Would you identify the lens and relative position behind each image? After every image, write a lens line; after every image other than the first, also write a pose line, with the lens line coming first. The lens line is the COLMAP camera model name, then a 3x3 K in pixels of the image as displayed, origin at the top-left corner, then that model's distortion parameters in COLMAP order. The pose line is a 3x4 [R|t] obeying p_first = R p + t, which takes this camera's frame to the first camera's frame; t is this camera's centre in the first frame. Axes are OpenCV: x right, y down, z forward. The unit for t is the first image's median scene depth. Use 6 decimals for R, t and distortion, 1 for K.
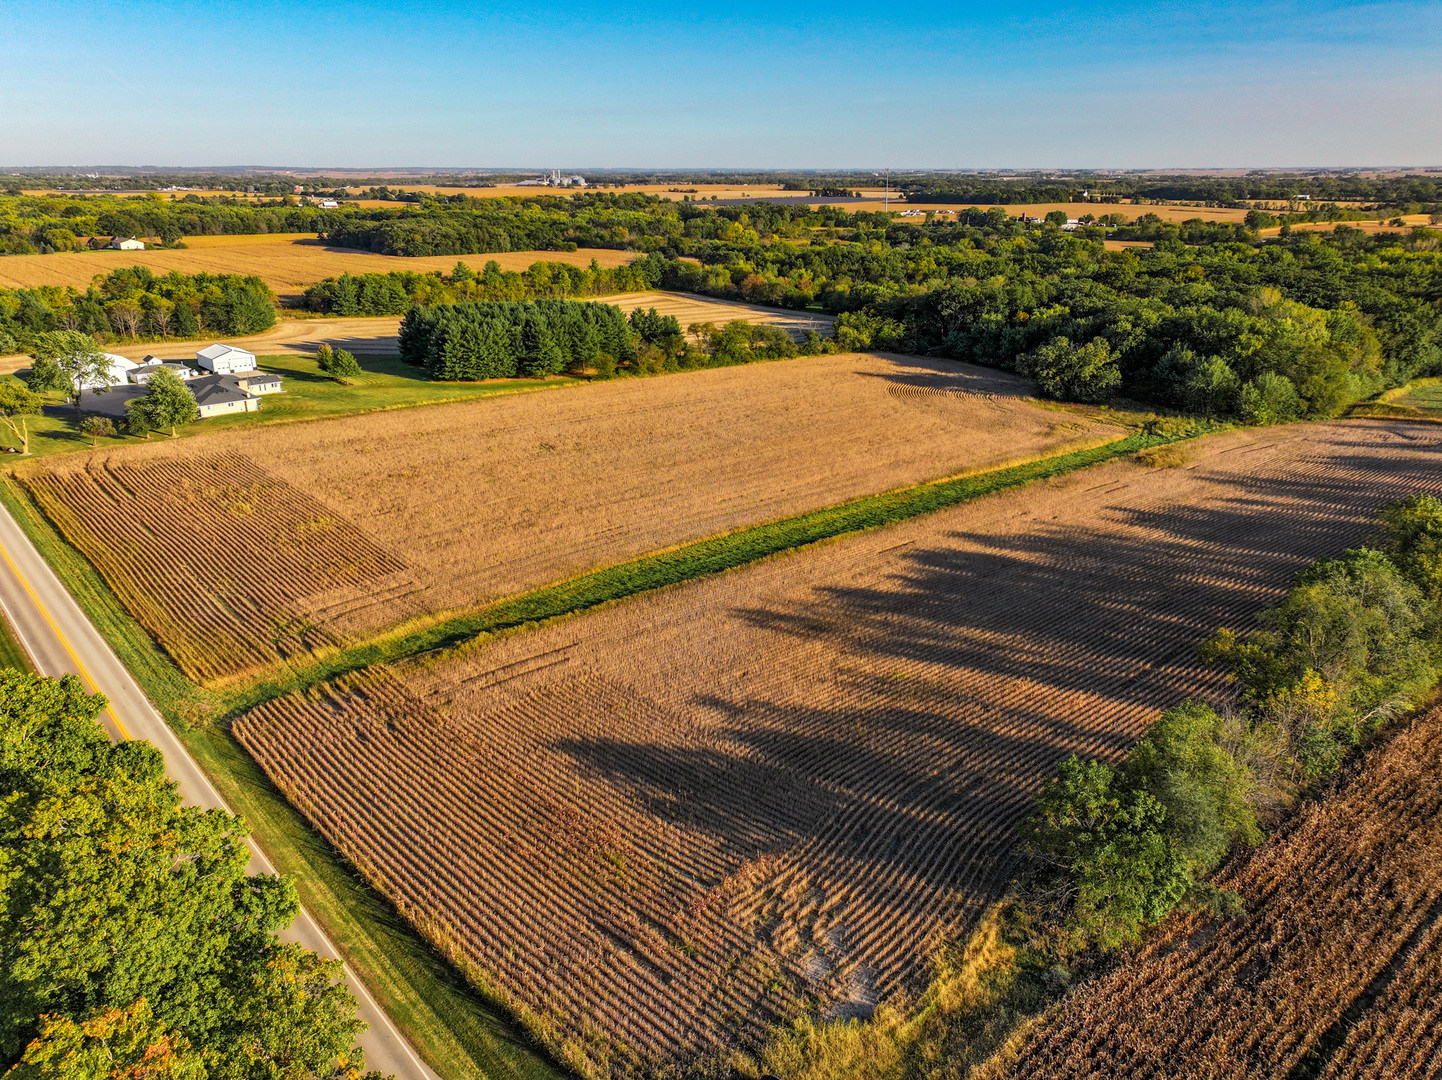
lens RADIAL K [[1007.4, 0, 720.4], [0, 1007.4, 540.6], [0, 0, 1]] dist [-0.000602, 0.013342]
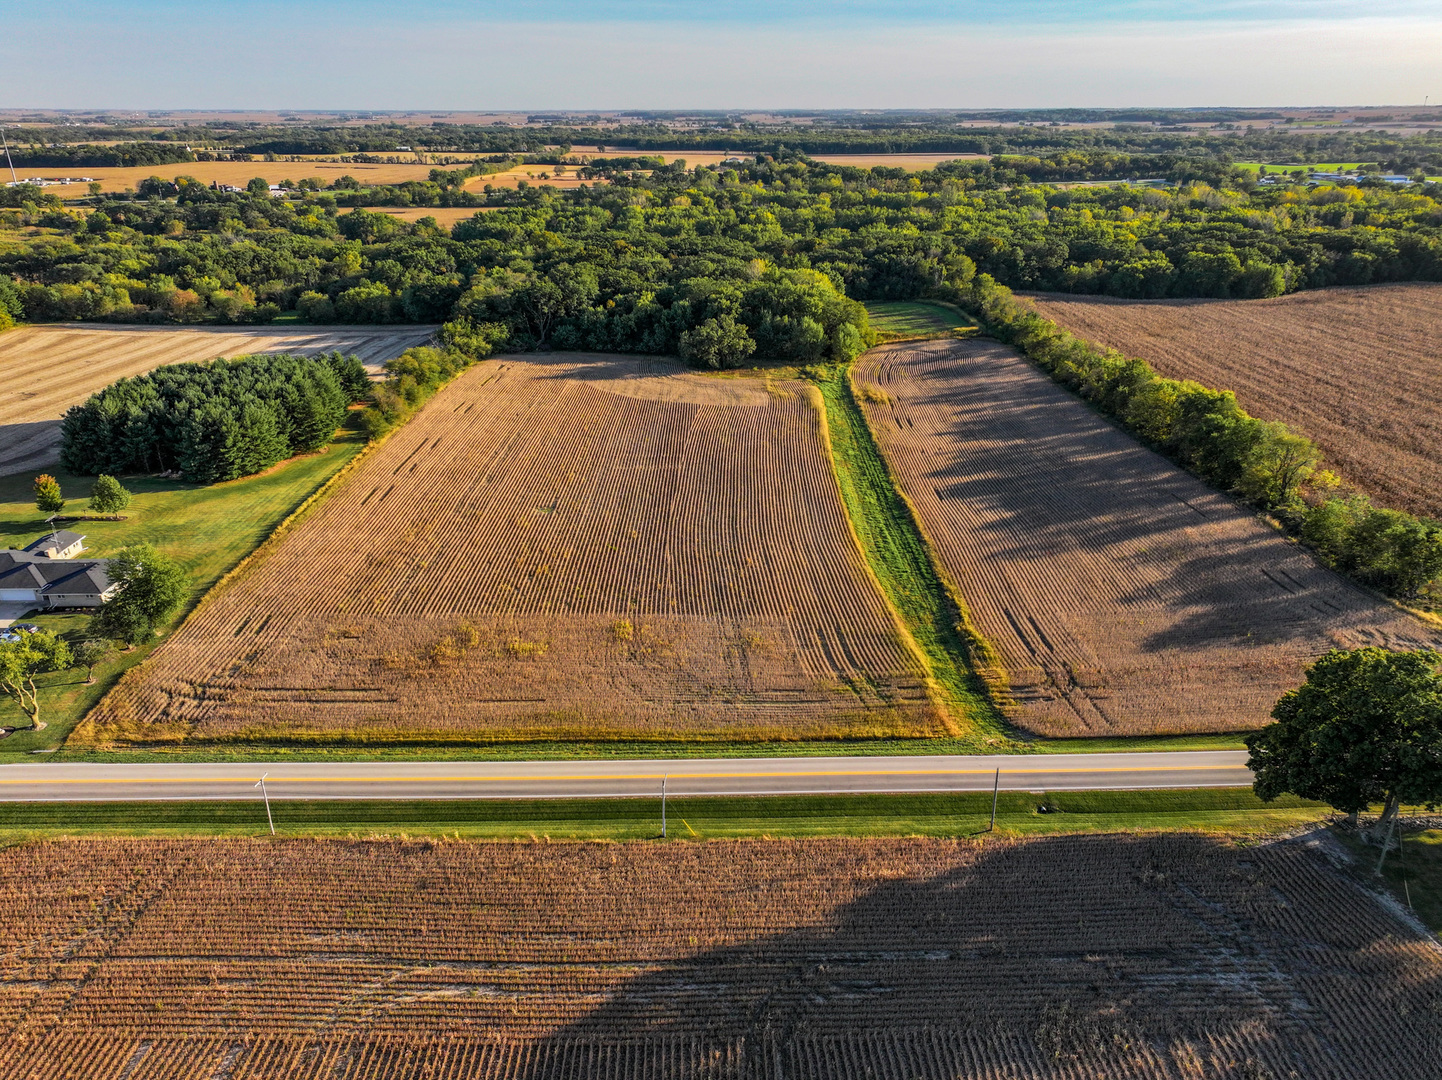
lens RADIAL K [[1007.4, 0, 726.2], [0, 1007.4, 538.8], [0, 0, 1]] dist [-0.000602, 0.013342]
pose [[0.652544, -0.299201, 0.696179, -1.132330], [0.265193, 0.950816, 0.160067, -0.263681], [-0.709830, 0.080171, 0.699795, 0.267772]]
